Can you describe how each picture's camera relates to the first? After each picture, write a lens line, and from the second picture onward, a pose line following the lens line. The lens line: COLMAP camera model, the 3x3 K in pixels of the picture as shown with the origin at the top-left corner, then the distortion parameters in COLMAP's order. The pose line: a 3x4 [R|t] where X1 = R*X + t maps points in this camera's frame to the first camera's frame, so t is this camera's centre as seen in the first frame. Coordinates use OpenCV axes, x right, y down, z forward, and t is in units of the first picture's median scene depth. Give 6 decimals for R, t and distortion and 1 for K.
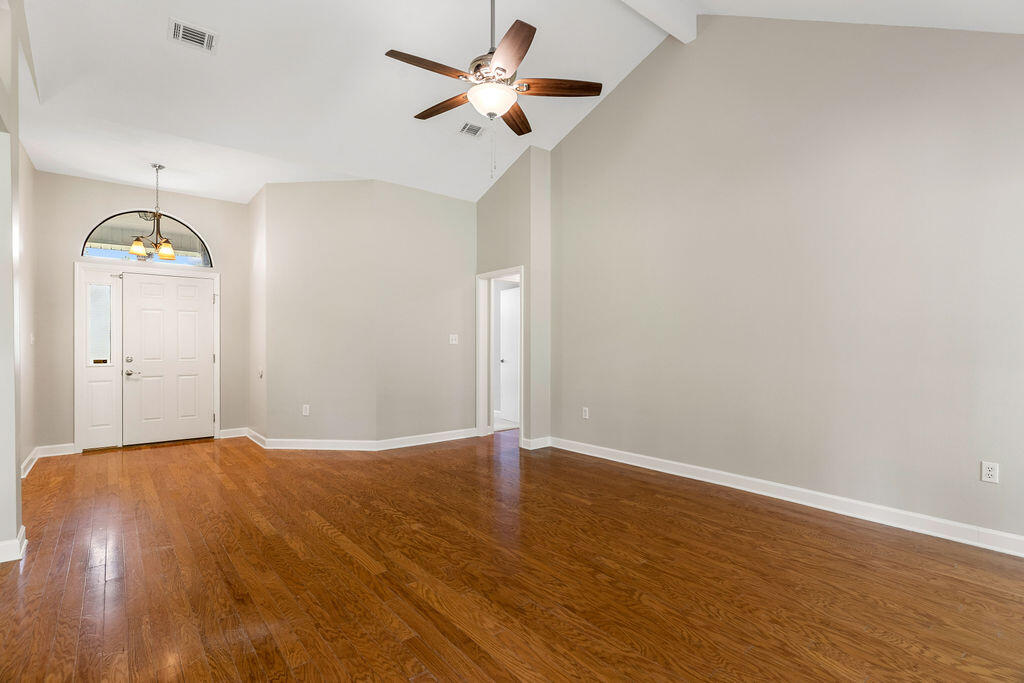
lens RADIAL K [[490.5, 0, 518.1], [0, 490.5, 348.4], [0, 0, 1]] dist [0.003265, -0.001082]
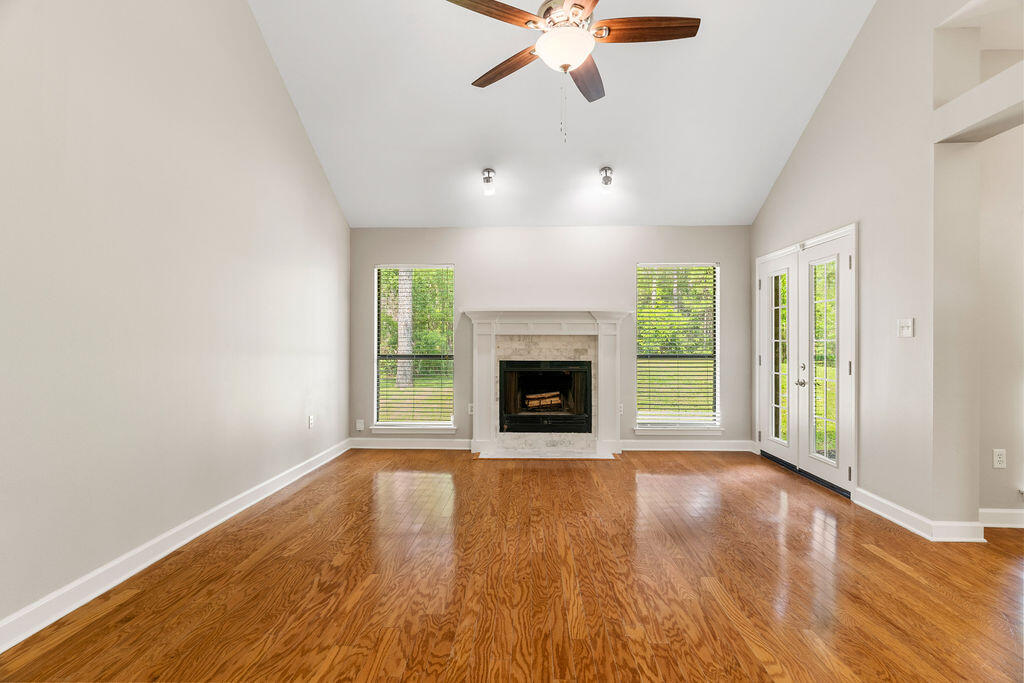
lens RADIAL K [[490.5, 0, 503.9], [0, 490.5, 340.2], [0, 0, 1]] dist [0.003265, -0.001082]
pose [[-0.738104, 0.003537, 0.674678, -0.498947], [0.004133, 0.999991, -0.000721, -0.006859], [-0.674675, 0.002256, -0.738112, 1.550541]]
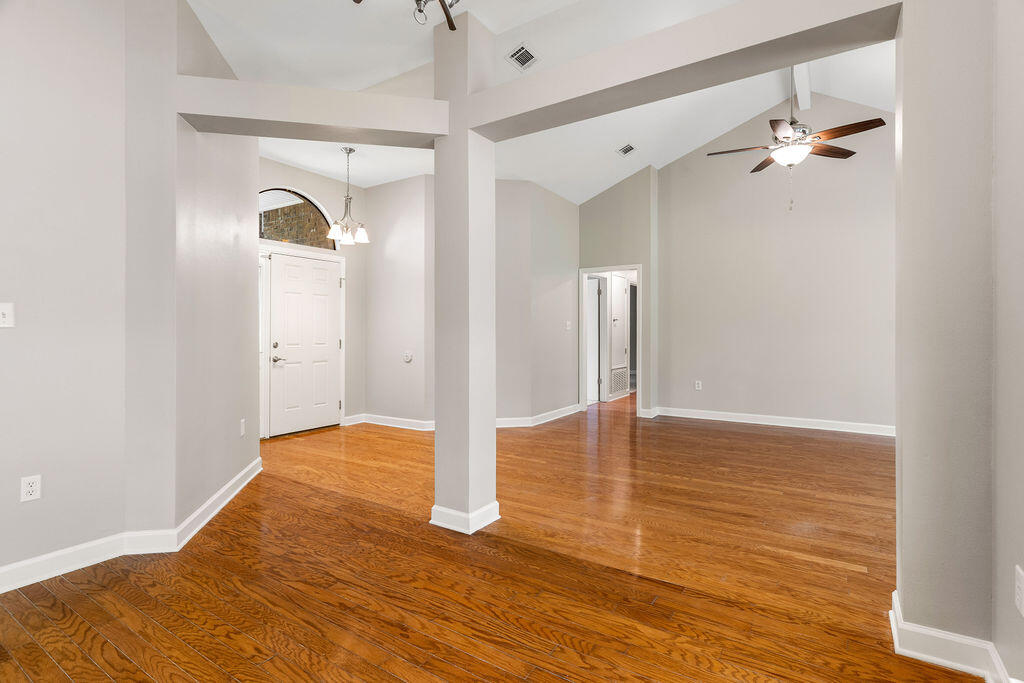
lens RADIAL K [[490.5, 0, 522.5], [0, 490.5, 332.6], [0, 0, 1]] dist [0.003265, -0.001082]
pose [[0.951608, 0.000904, 0.307314, -1.103942], [0.000691, 0.999987, -0.005080, 0.006127], [-0.307314, 0.005046, 0.951595, -0.078690]]
